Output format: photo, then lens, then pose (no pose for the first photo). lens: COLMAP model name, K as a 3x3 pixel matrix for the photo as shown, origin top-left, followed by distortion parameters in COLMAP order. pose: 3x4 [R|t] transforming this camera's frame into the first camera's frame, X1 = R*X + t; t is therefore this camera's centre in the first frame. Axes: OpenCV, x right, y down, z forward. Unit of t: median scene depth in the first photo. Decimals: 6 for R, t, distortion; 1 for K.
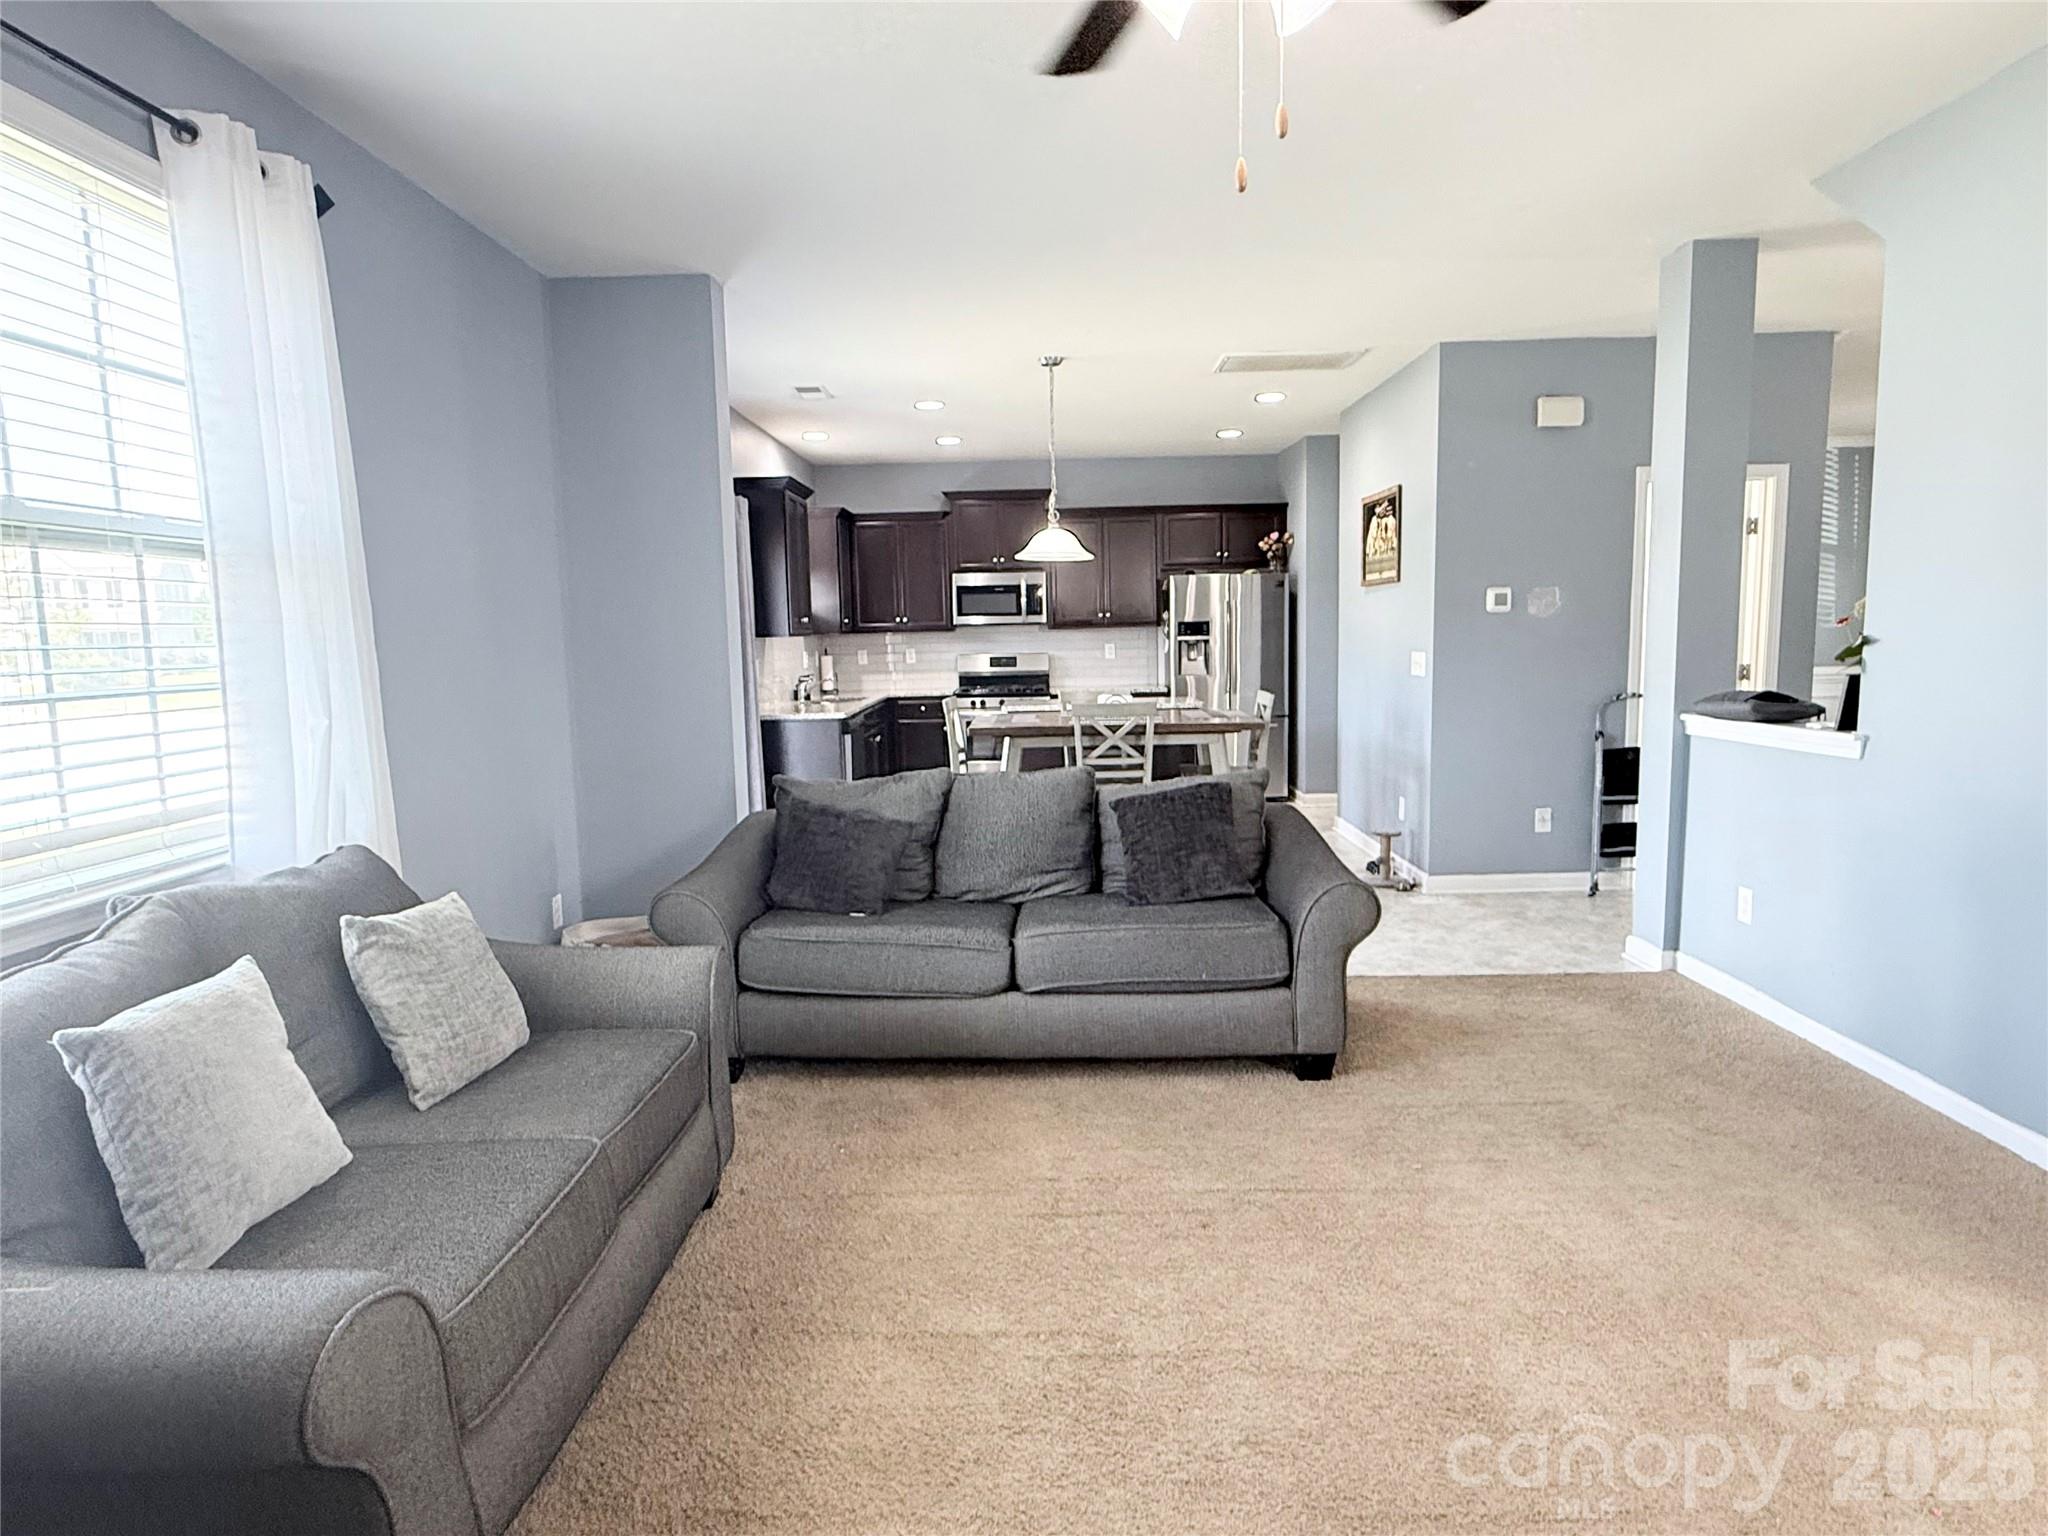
lens RADIAL K [[1161.6, 0, 1023.0], [0, 1161.6, 764.3], [0, 0, 1]] dist [0.002826, 0.000015]
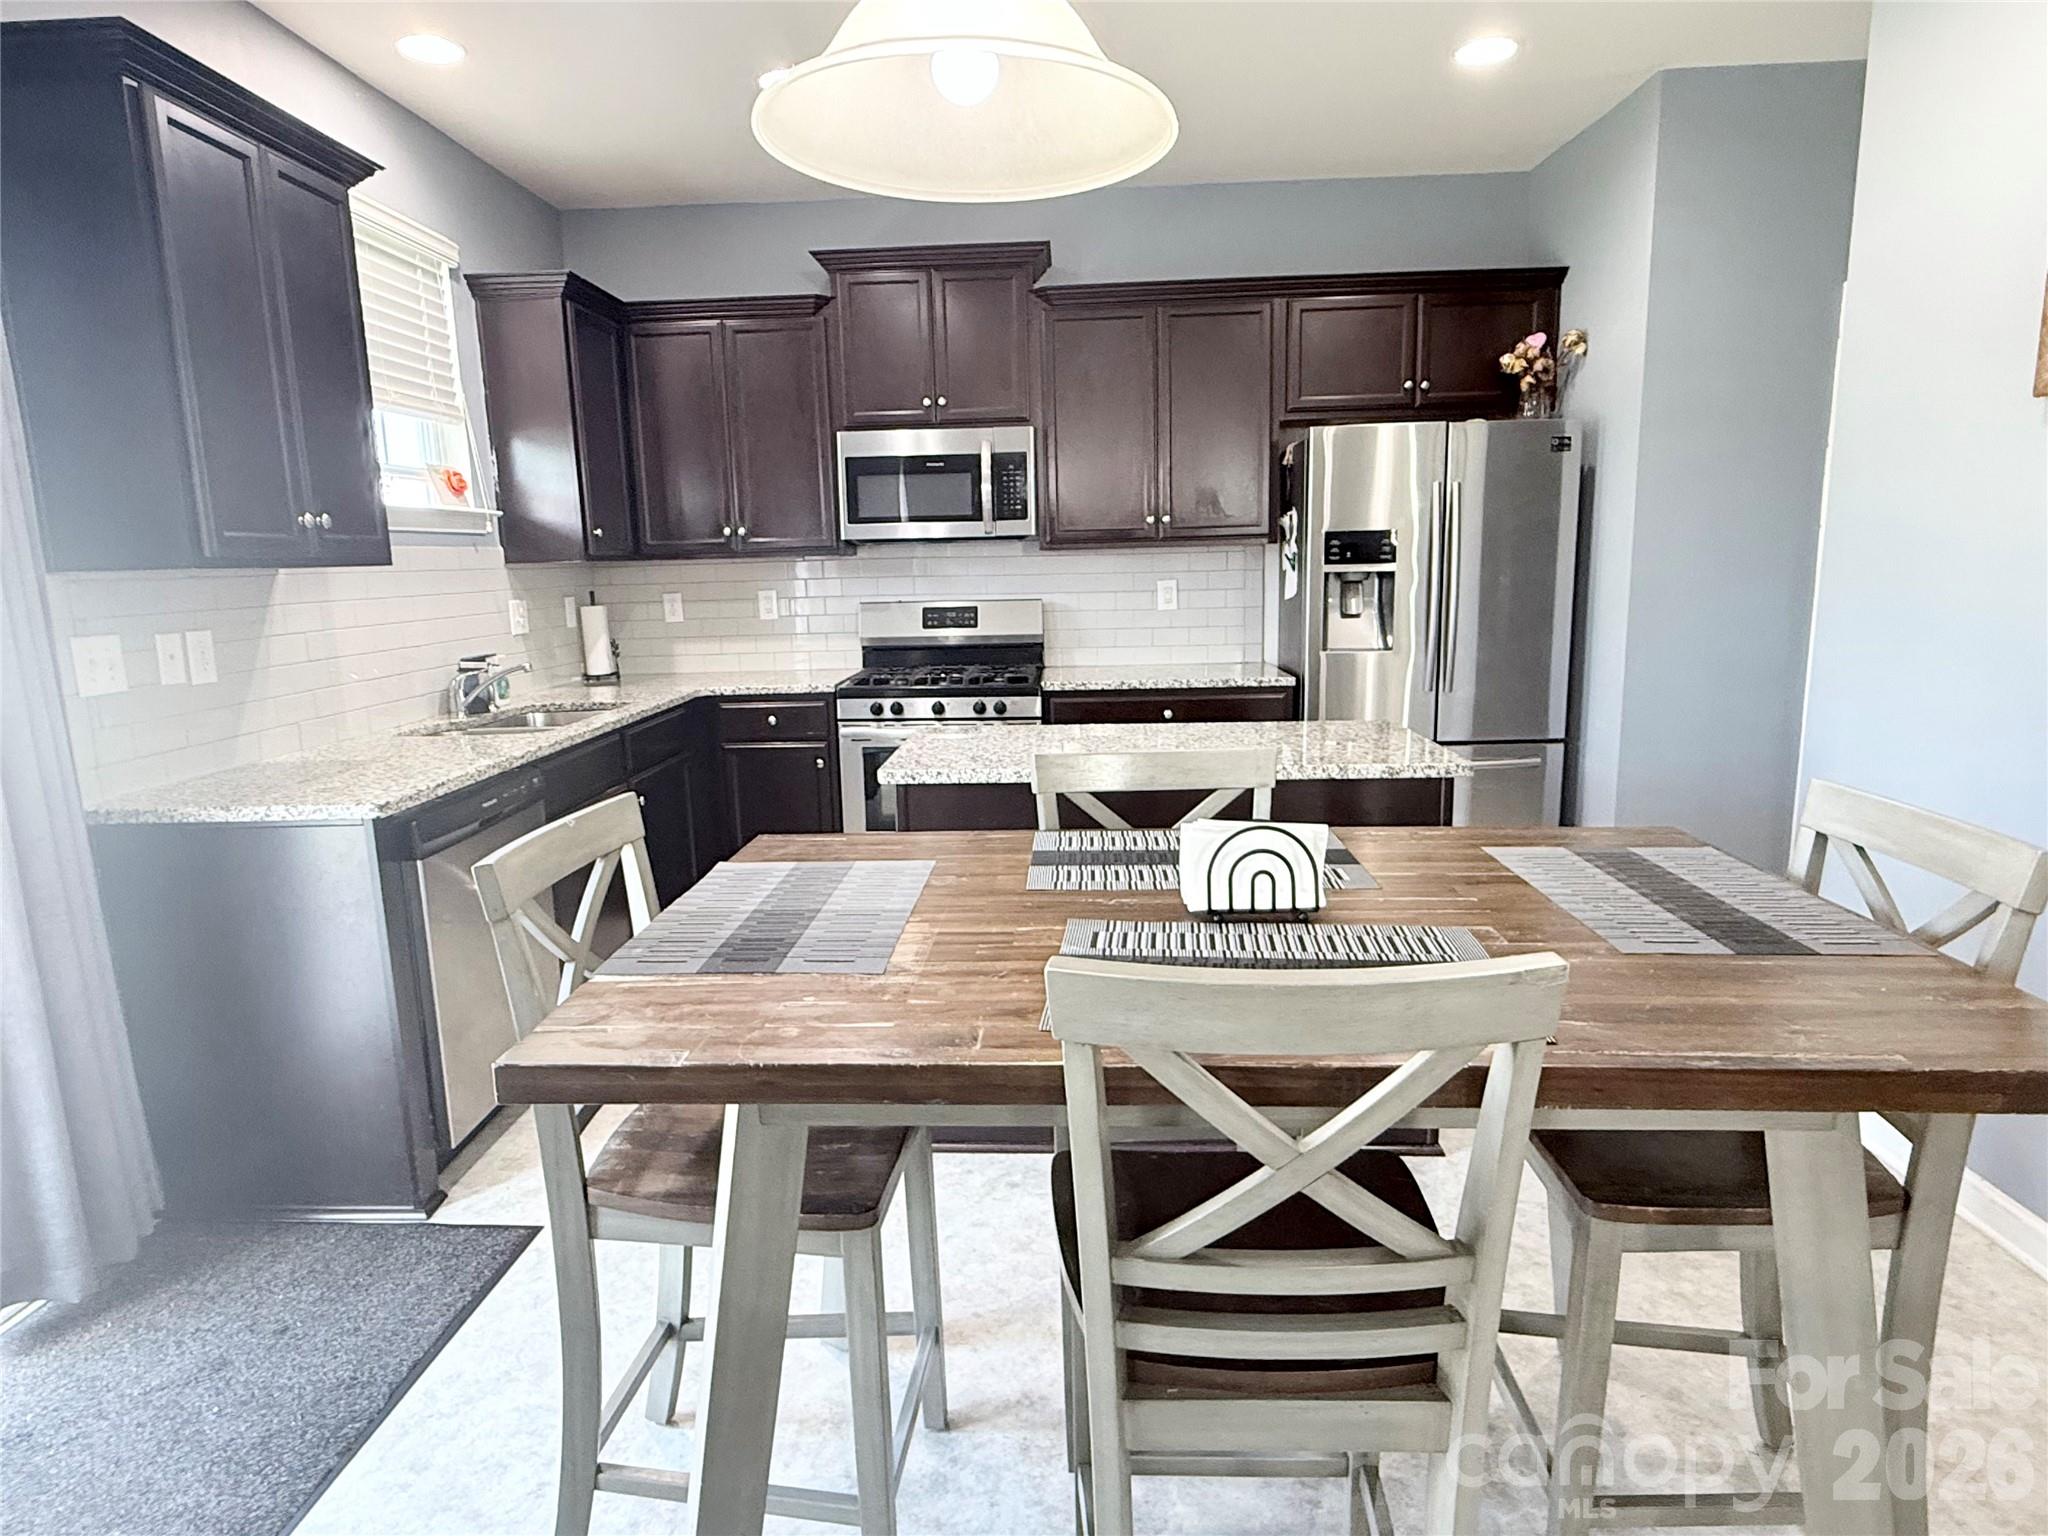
lens RADIAL K [[1161.6, 0, 1023.0], [0, 1161.6, 764.3], [0, 0, 1]] dist [0.002826, 0.000015]
pose [[0.999697, 0.002077, -0.024531, 0.026901], [-0.000635, 0.998277, 0.058669, -0.057033], [0.024611, -0.058636, 0.997976, 0.524341]]
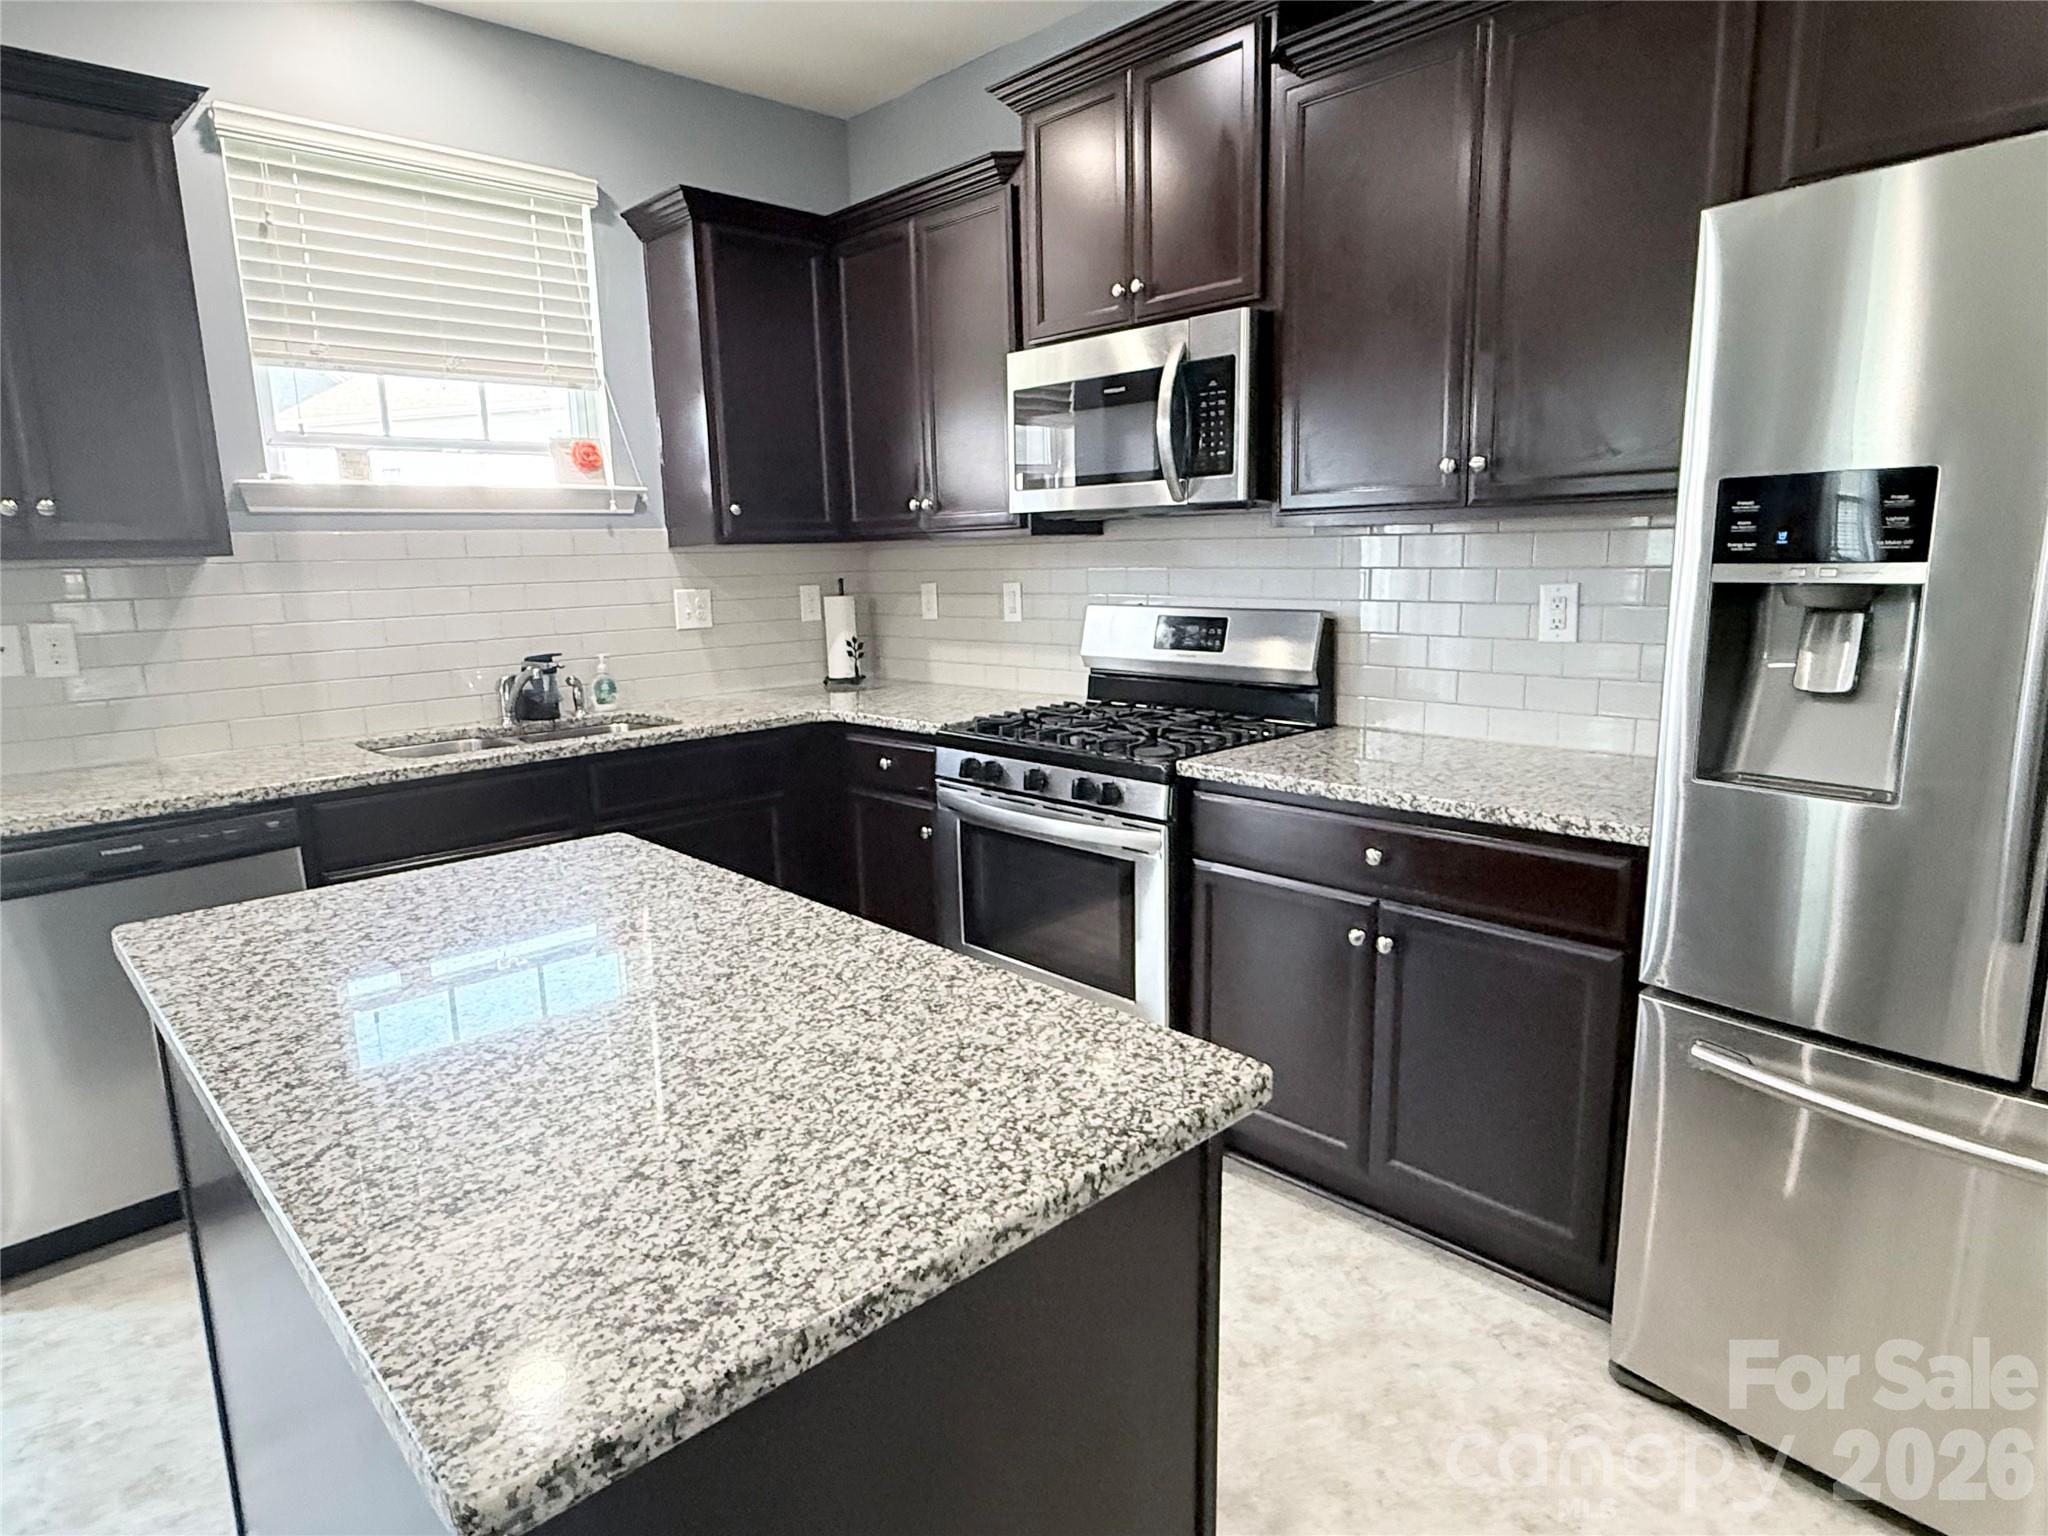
lens RADIAL K [[1161.6, 0, 1023.0], [0, 1161.6, 764.3], [0, 0, 1]] dist [0.002826, 0.000015]
pose [[0.705384, 0.133790, -0.696085, 0.181544], [-0.075310, 0.990613, 0.114083, -0.089070], [0.704813, -0.028050, 0.708838, 0.774777]]
